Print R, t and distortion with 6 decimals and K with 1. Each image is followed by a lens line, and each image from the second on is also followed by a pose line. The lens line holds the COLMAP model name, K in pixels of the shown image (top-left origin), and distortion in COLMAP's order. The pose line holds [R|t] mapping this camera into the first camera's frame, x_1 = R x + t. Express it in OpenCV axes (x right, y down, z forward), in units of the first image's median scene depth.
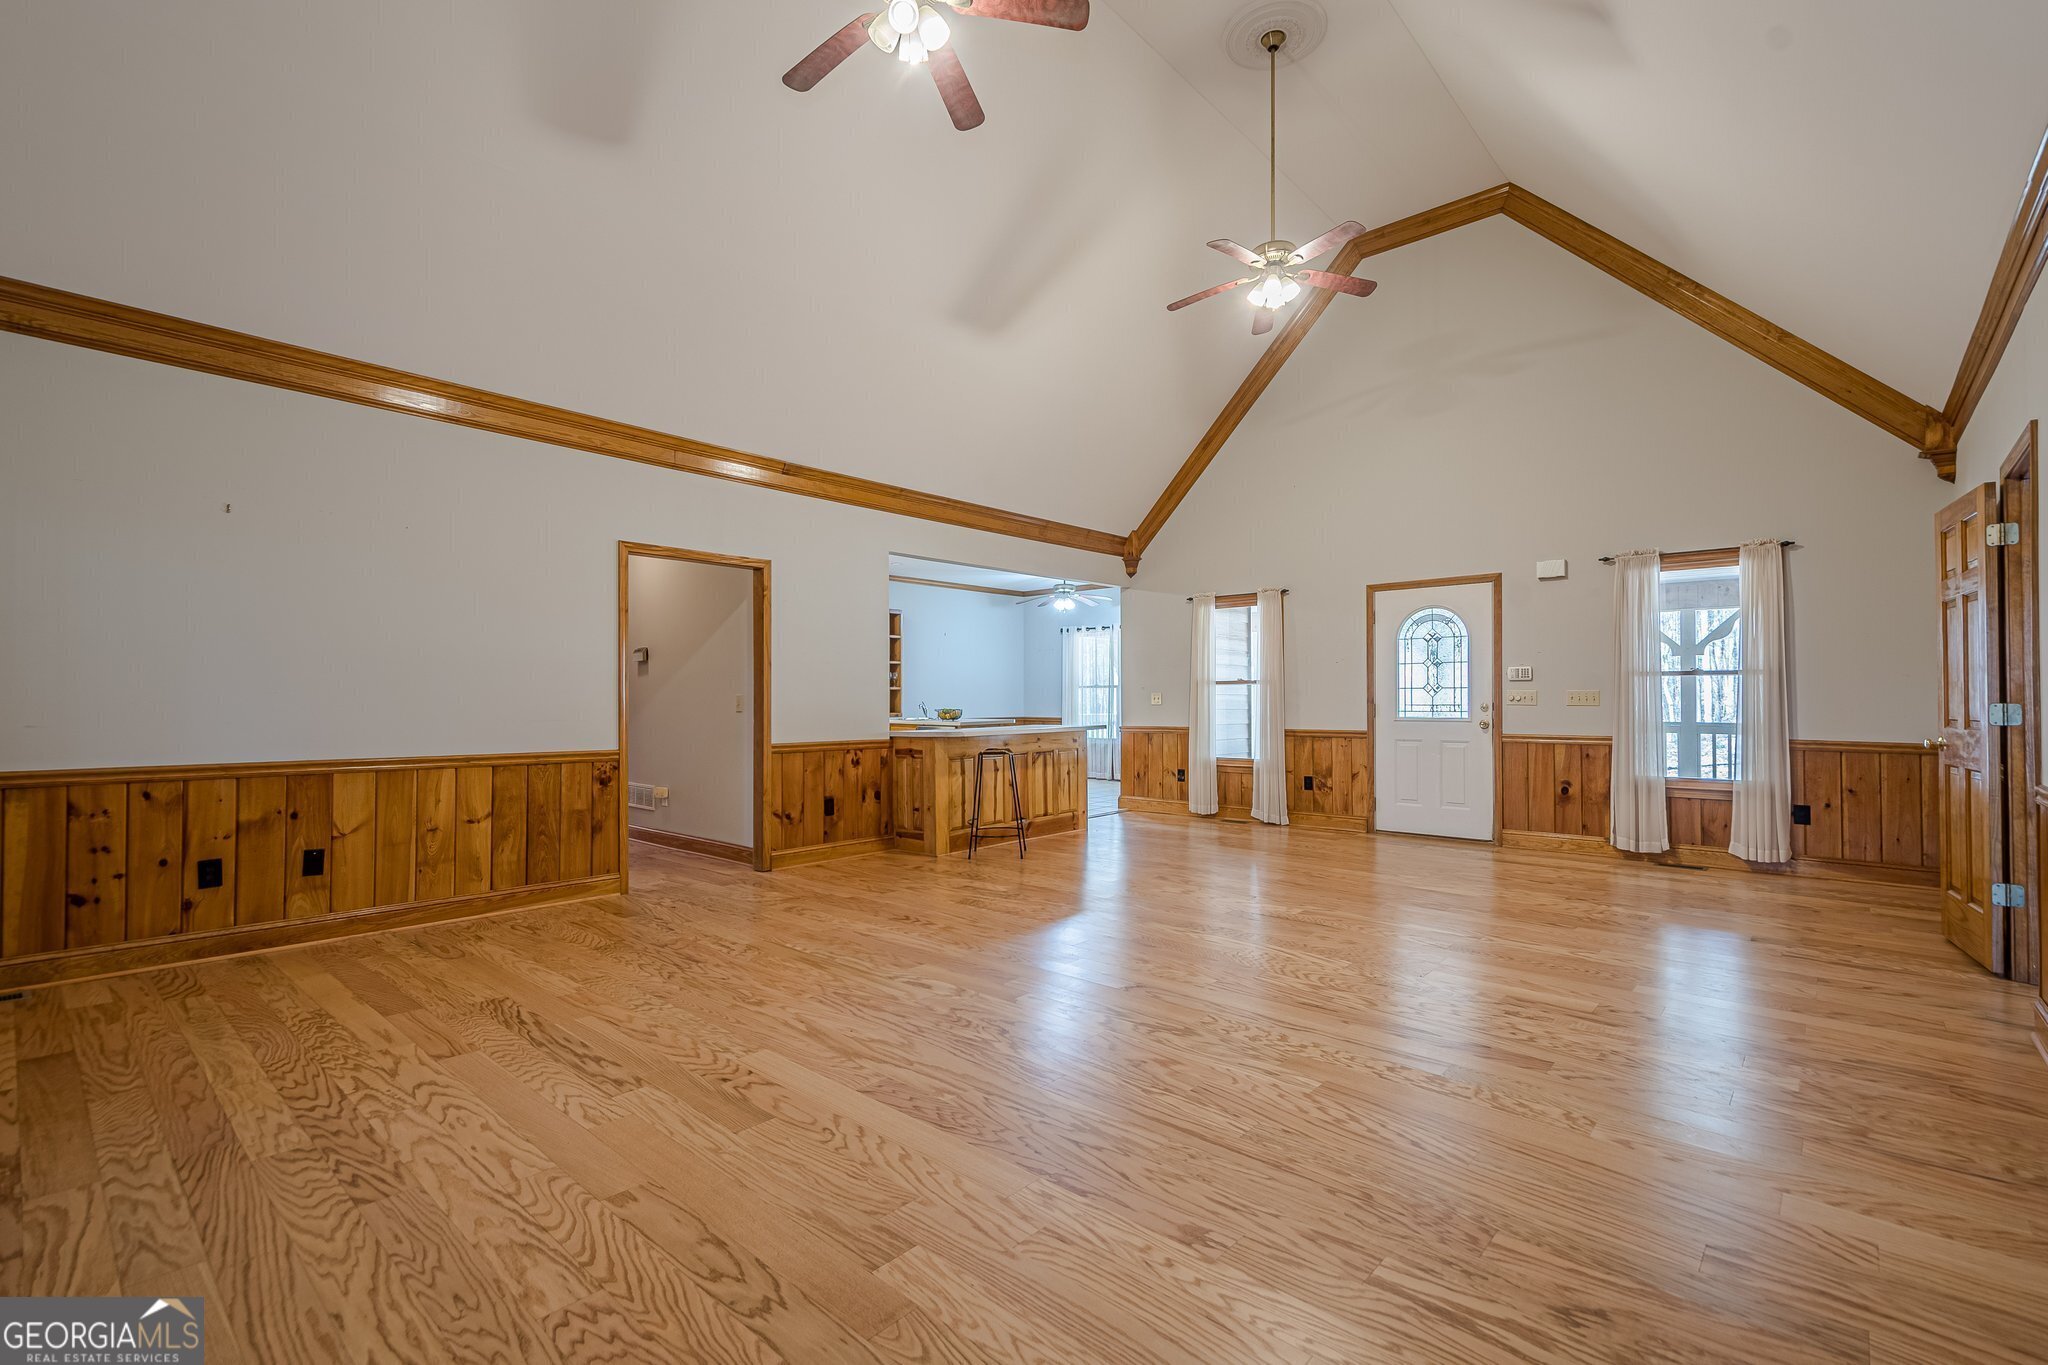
lens RADIAL K [[902.4, 0, 1024.0], [0, 902.4, 682.5], [0, 0, 1]] dist [0.013821, 0.000119]
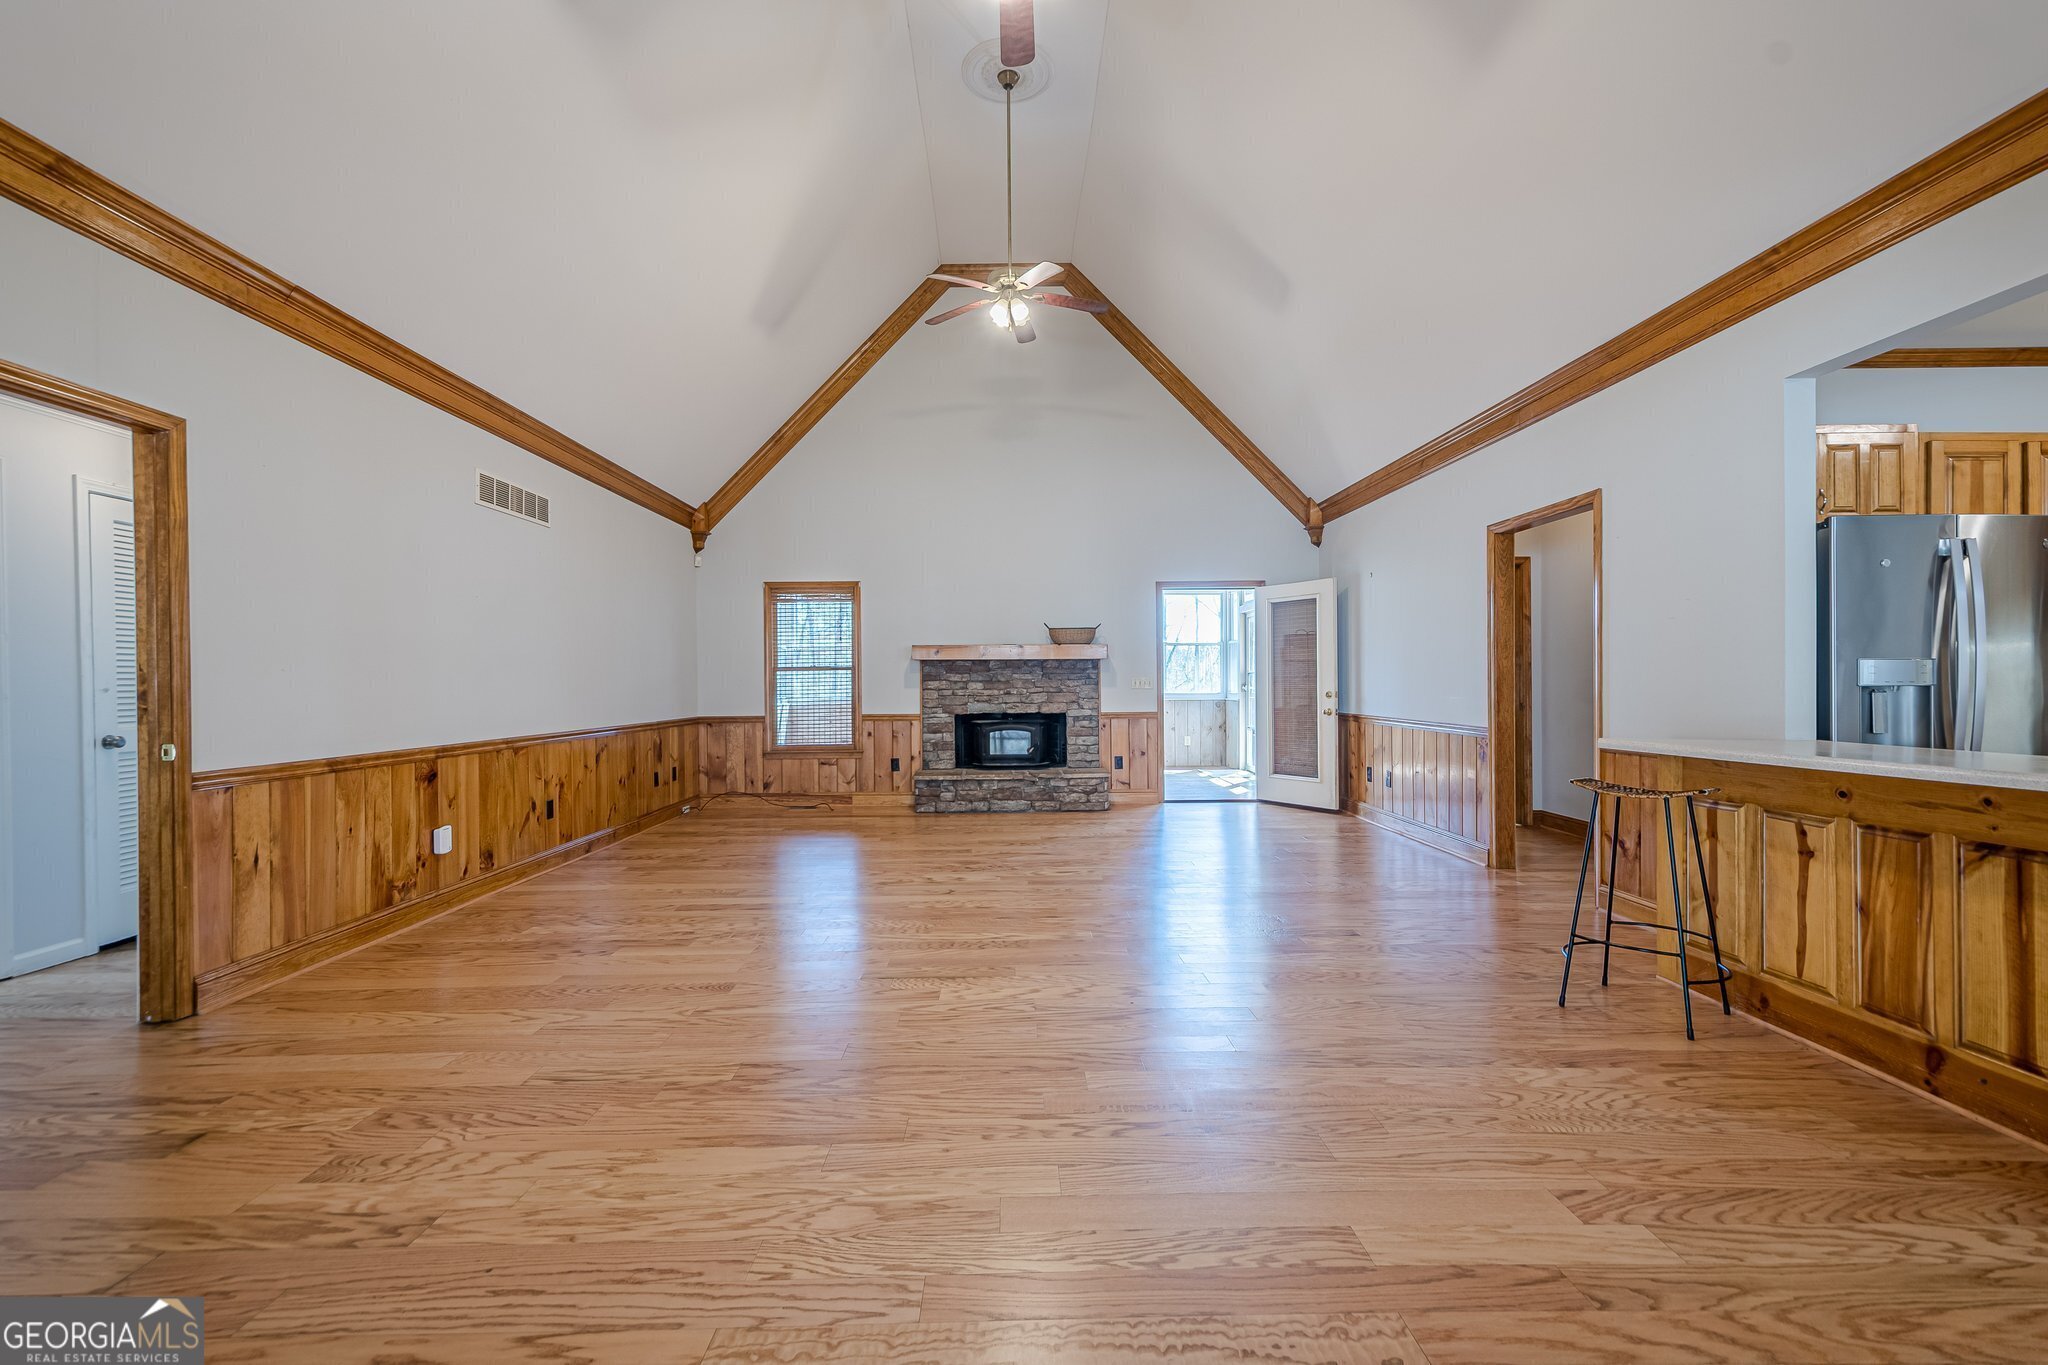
lens RADIAL K [[902.4, 0, 1024.0], [0, 902.4, 682.5], [0, 0, 1]] dist [0.013821, 0.000119]
pose [[-0.744386, 0.004838, -0.667732, 0.855774], [0.021162, 0.999642, -0.016349, 0.035801], [0.667414, -0.026301, -0.744223, 1.878299]]
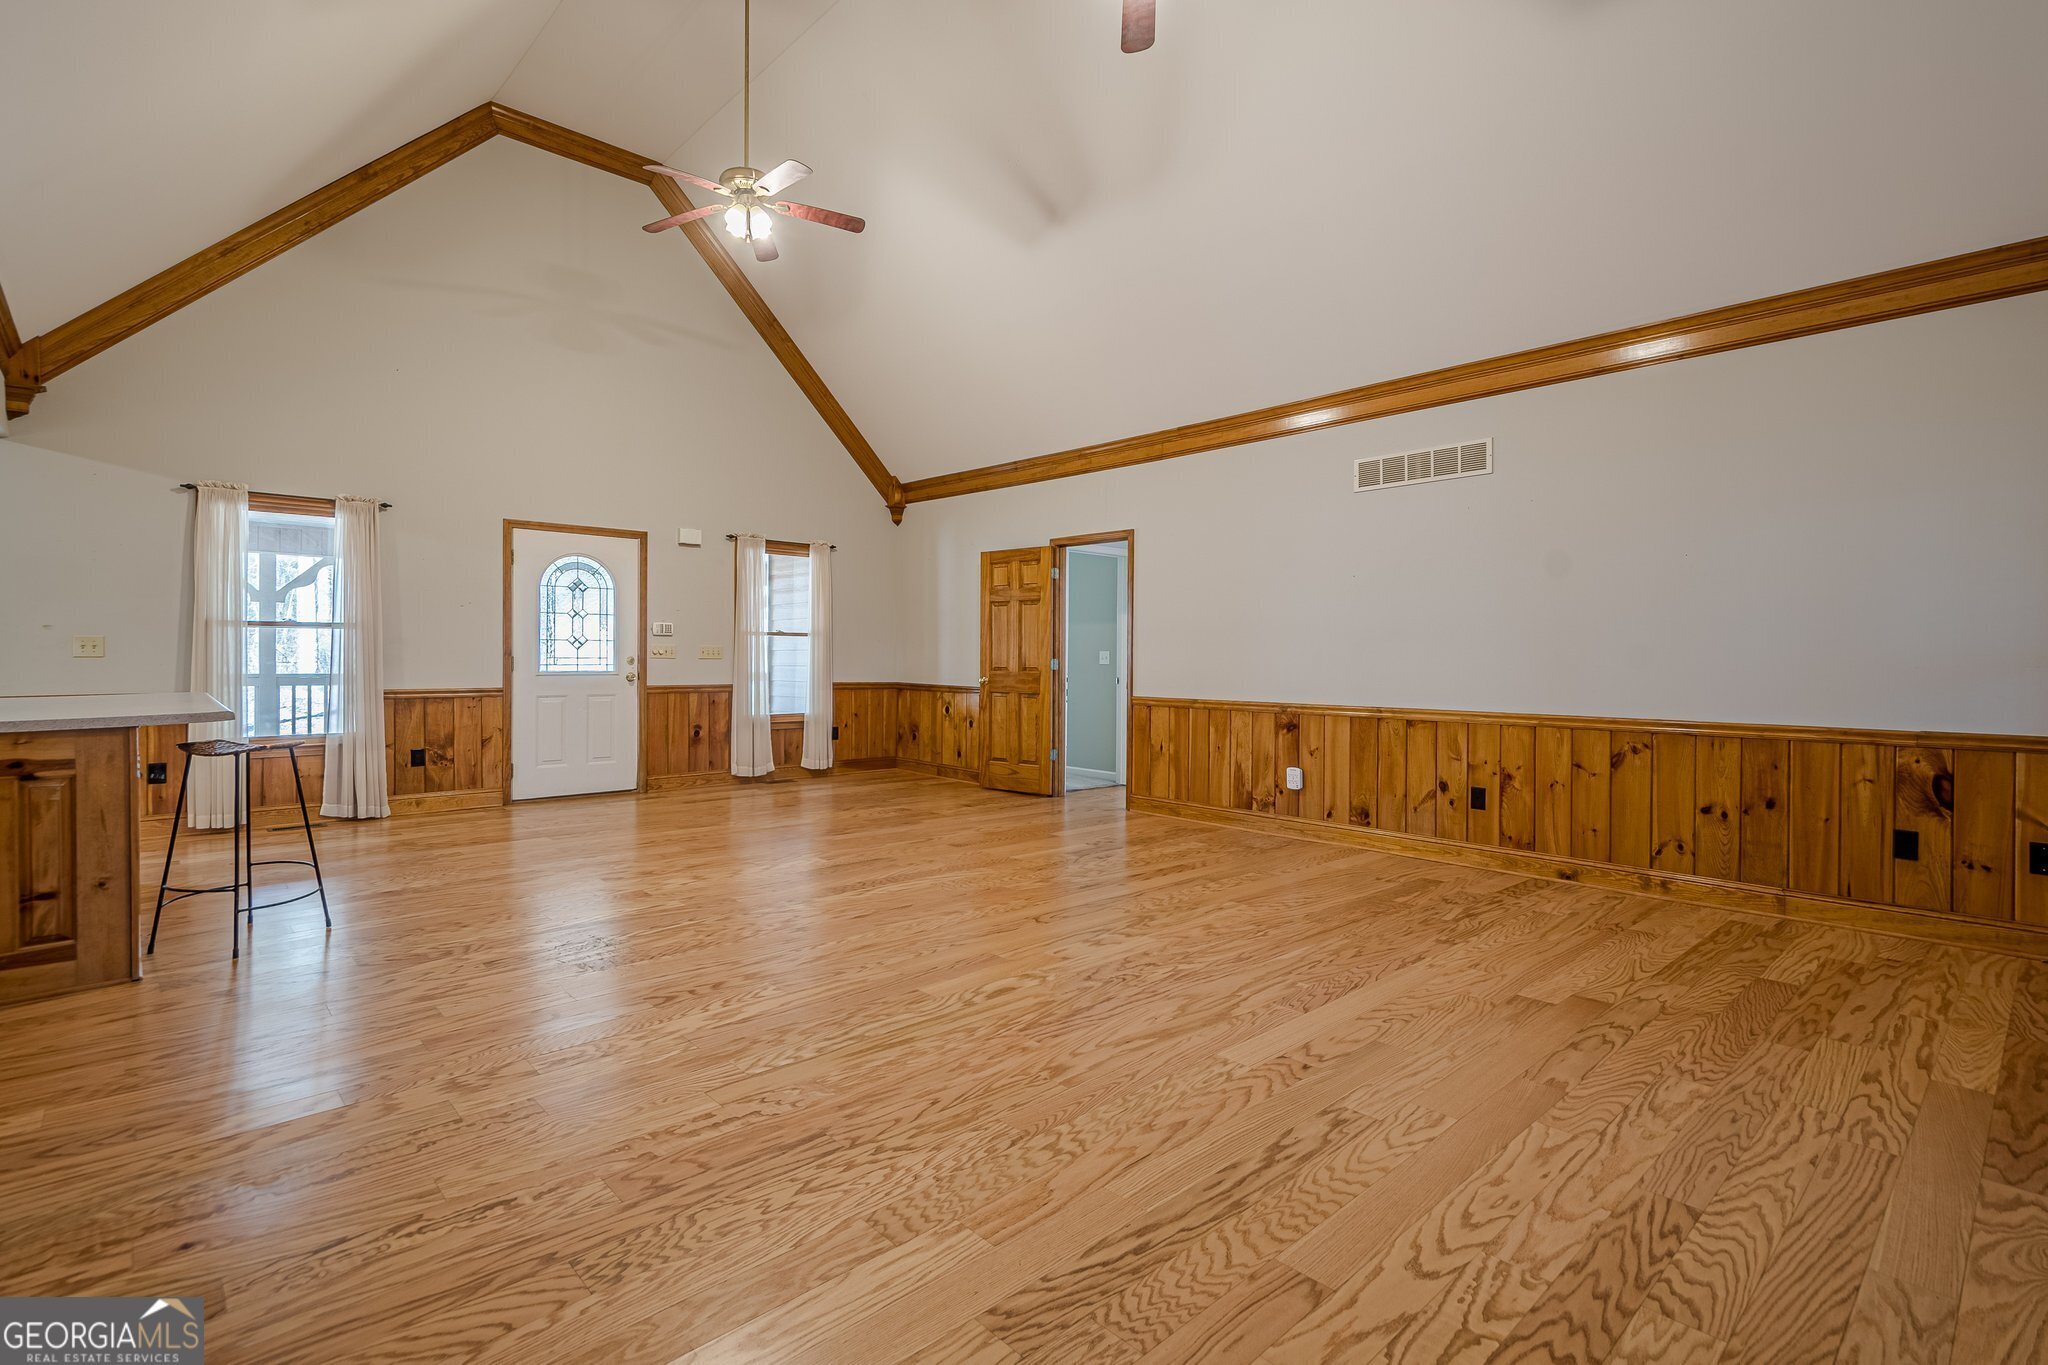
lens RADIAL K [[929.5, 0, 1021.3], [0, 929.5, 648.3], [0, 0, 1]] dist [0.010772, -0.000608]
pose [[0.106788, 0.010826, 0.994223, -0.882383], [-0.027971, 0.999578, -0.007880, 0.017510], [-0.993888, -0.026968, 0.107046, 0.805654]]
